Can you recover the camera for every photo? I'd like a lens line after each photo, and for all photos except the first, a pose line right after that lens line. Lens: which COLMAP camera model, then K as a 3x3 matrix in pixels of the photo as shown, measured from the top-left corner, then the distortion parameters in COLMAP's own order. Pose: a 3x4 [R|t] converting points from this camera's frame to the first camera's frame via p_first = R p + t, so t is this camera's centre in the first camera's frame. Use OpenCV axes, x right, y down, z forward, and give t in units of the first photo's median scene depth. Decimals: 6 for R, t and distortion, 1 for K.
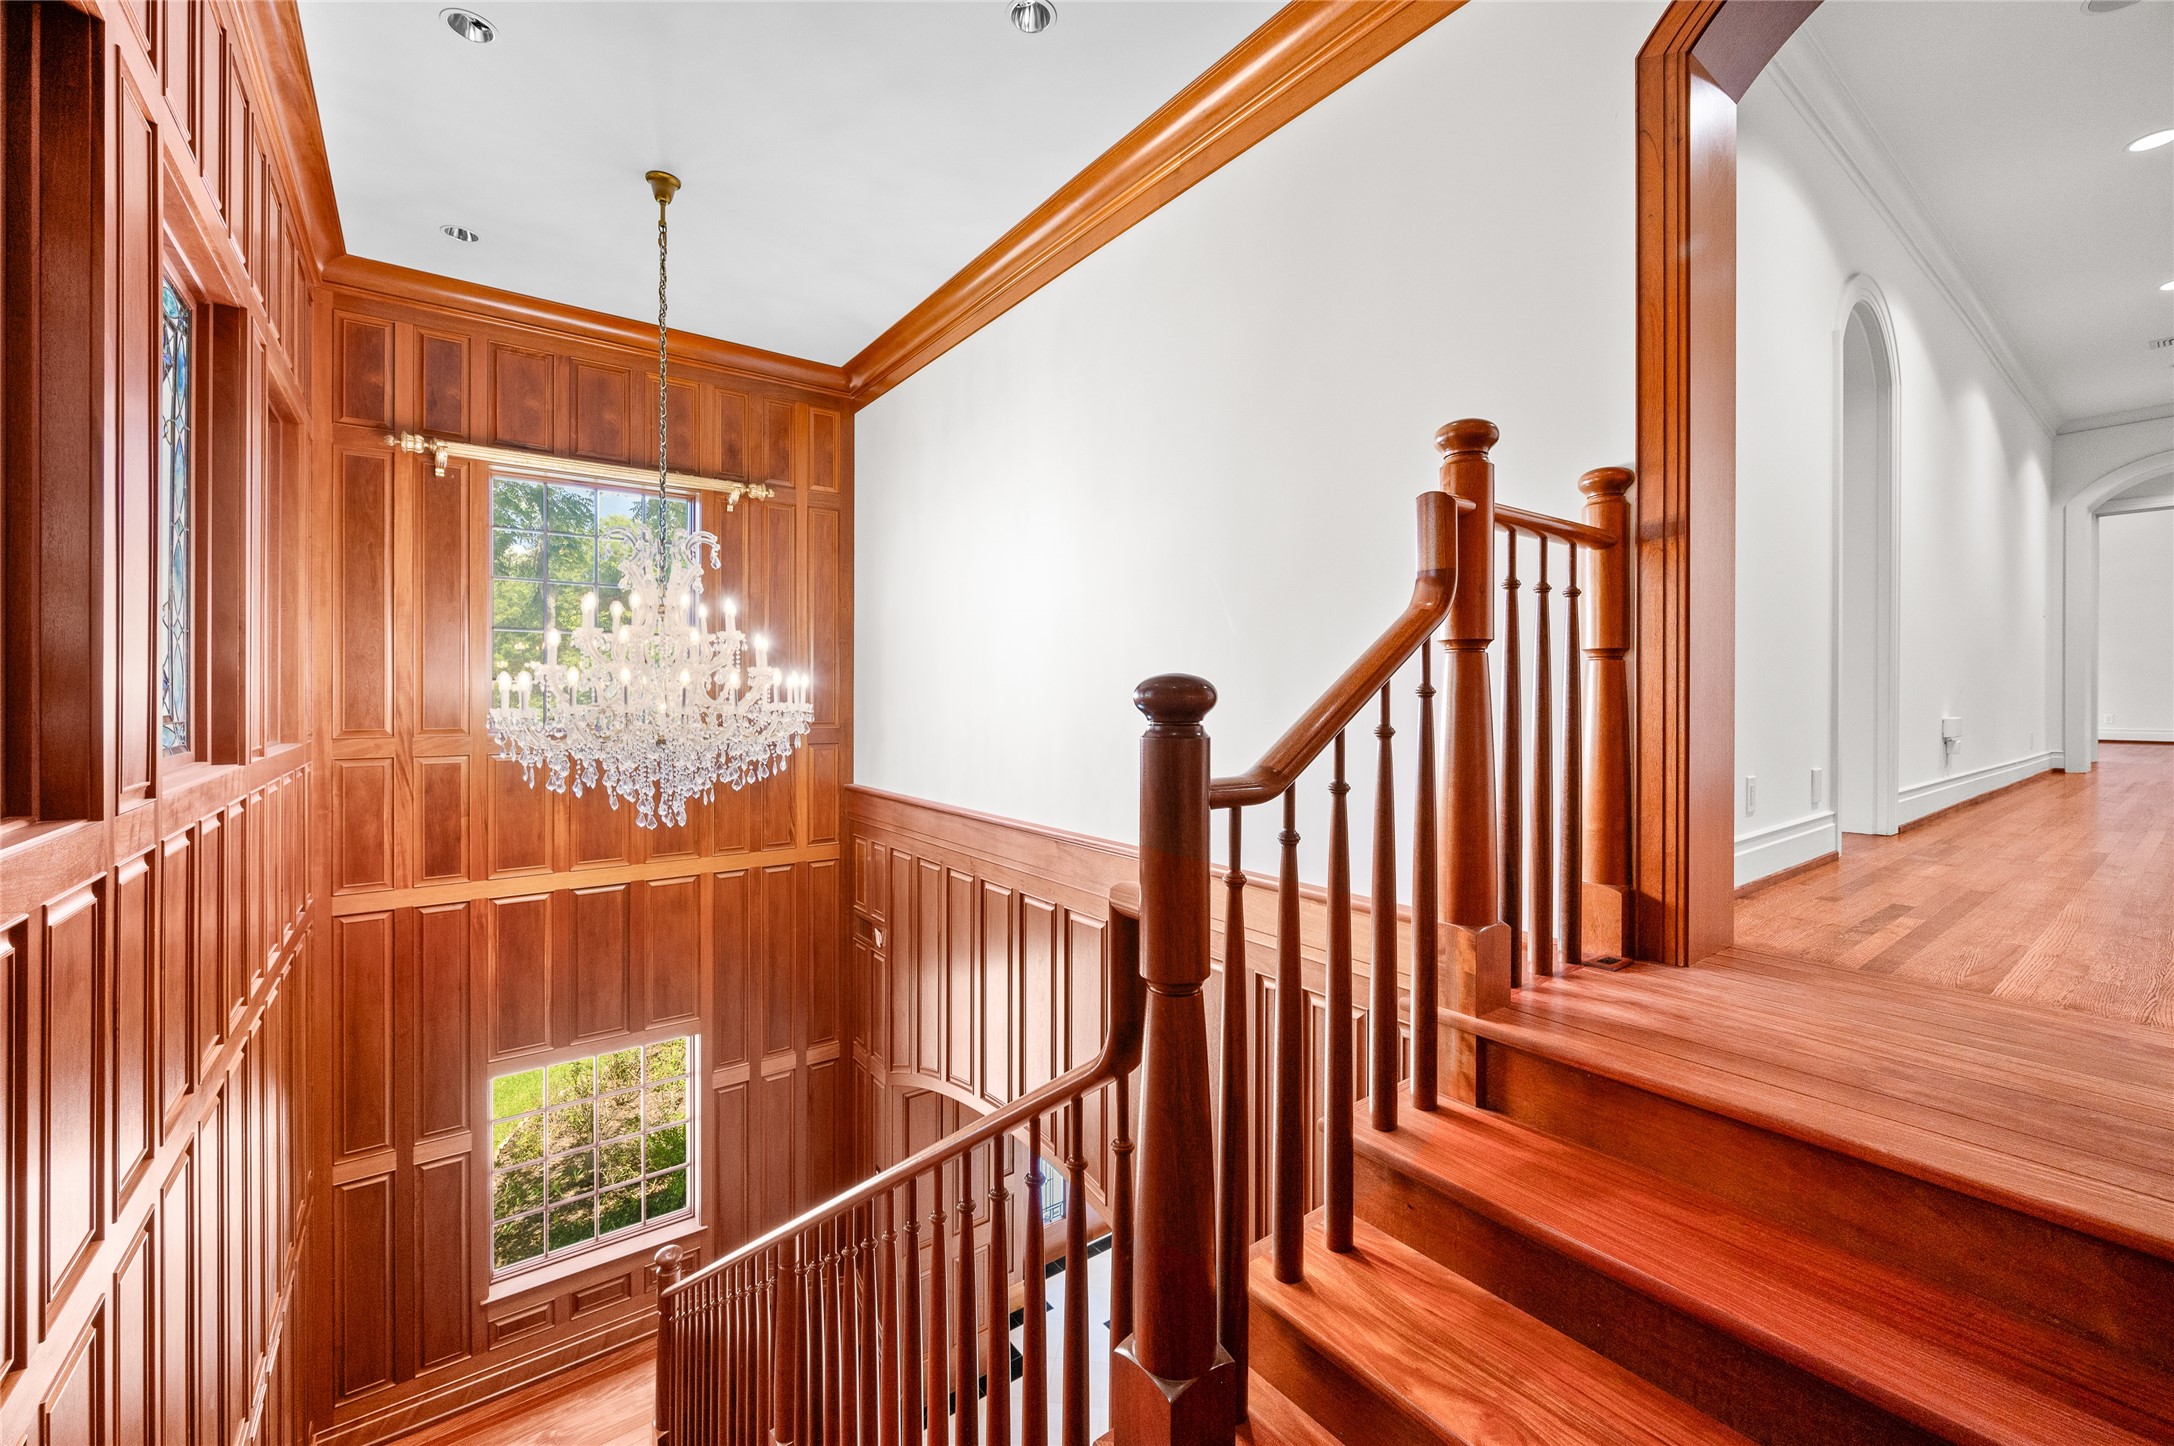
lens RADIAL K [[871.4, 0, 1099.0], [0, 871.4, 700.8], [0, 0, 1]] dist [-0.001808, 0.000083]
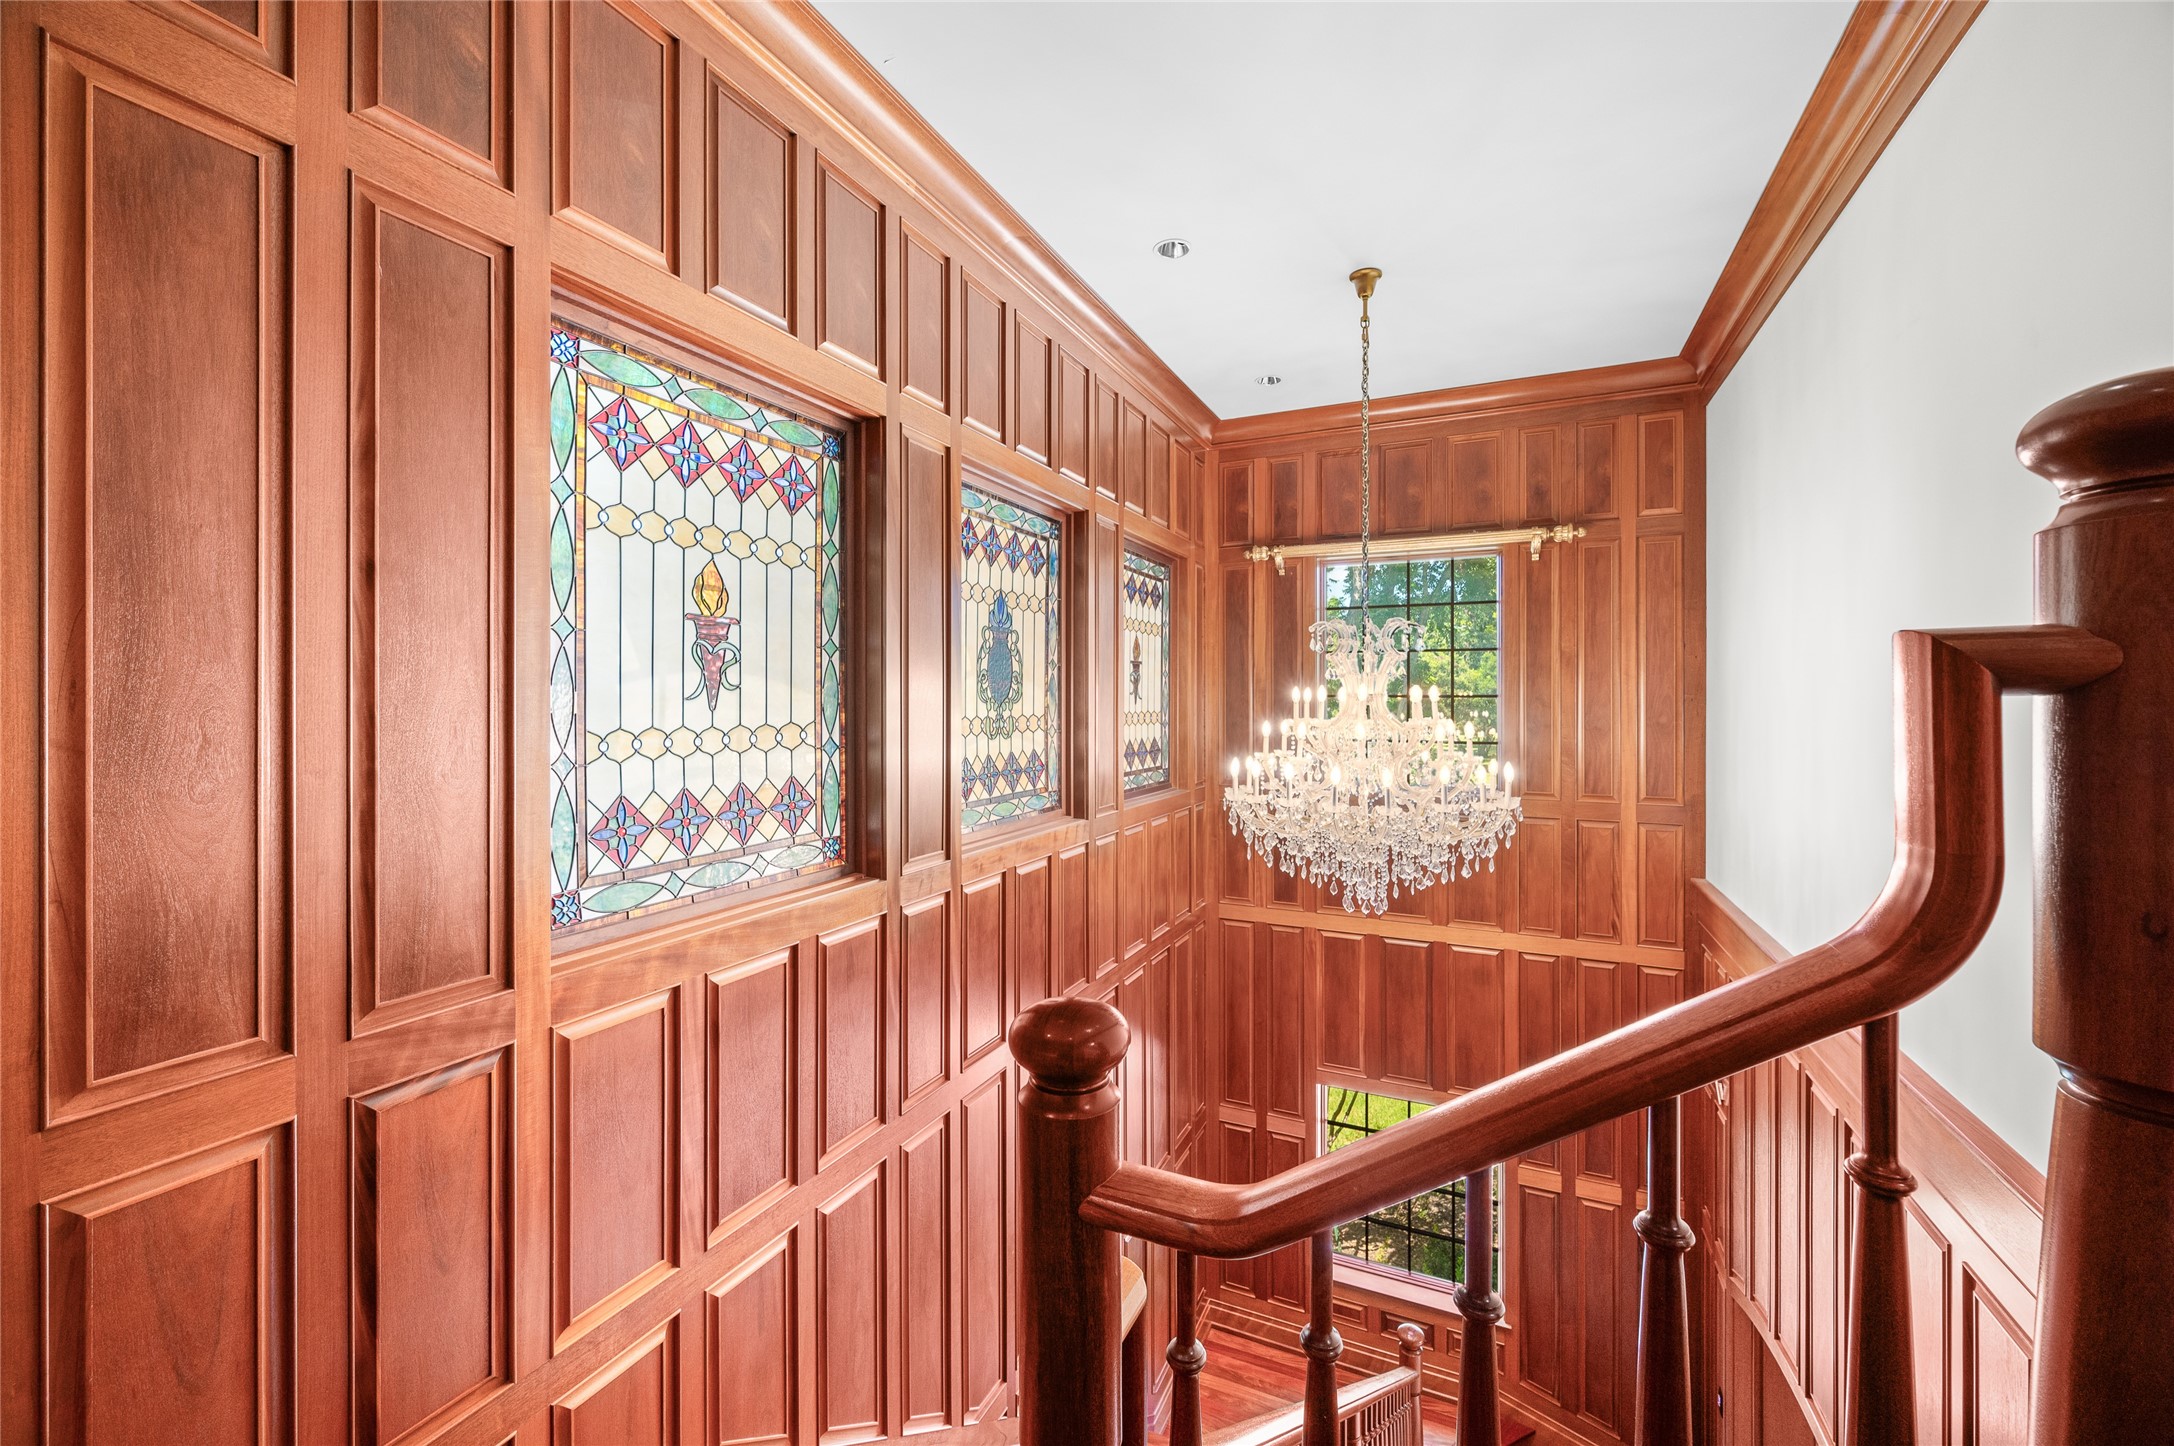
lens RADIAL K [[871.4, 0, 1099.0], [0, 871.4, 700.8], [0, 0, 1]] dist [-0.001808, 0.000083]
pose [[0.466056, 0.002406, -0.884752, 0.186963], [-0.007527, 0.999971, -0.001246, -0.071708], [0.884723, 0.007240, 0.466061, 0.186517]]
